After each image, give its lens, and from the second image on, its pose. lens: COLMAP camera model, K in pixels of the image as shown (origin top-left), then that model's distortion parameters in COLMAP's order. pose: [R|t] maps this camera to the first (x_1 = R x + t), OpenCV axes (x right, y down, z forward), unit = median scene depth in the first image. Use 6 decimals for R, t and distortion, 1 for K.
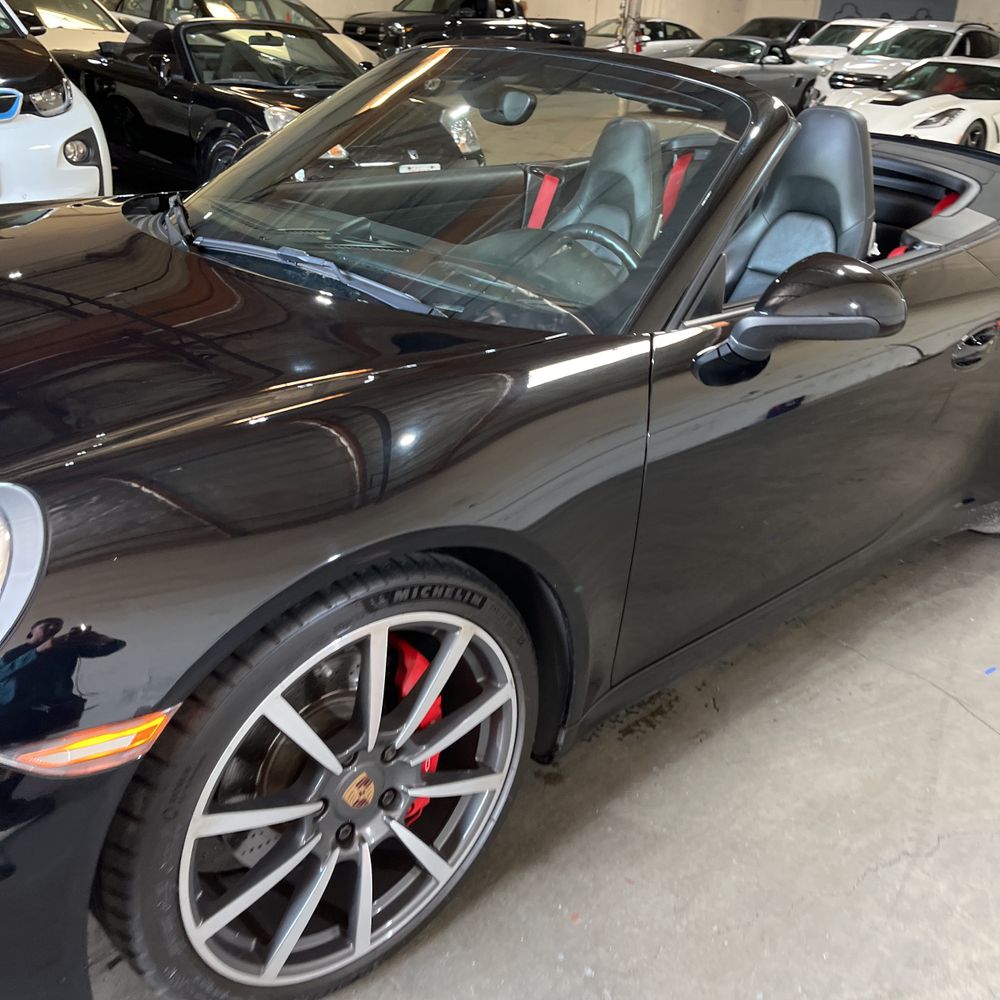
lens RADIAL K [[1018.1, 0, 500.0], [0, 1018.1, 500.0], [0, 0, 1]] dist [0.022432, -0.004988]
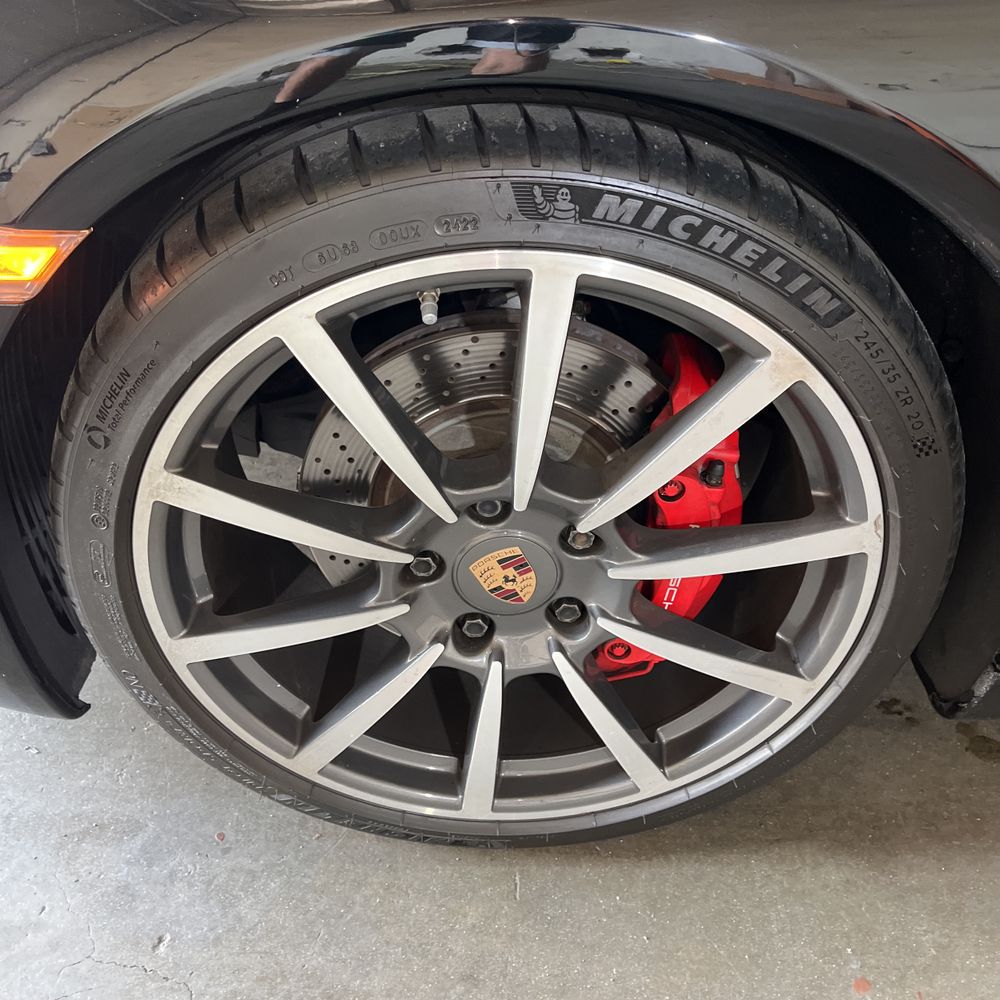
lens RADIAL K [[1075.6, 0, 500.0], [0, 1075.6, 500.0], [0, 0, 1]] dist [0.027040, -0.004689]
pose [[0.745539, 0.405730, -0.528729, 0.150174], [-0.286353, 0.911387, 0.295595, 0.076500], [0.601808, -0.068974, 0.795656, 0.531052]]
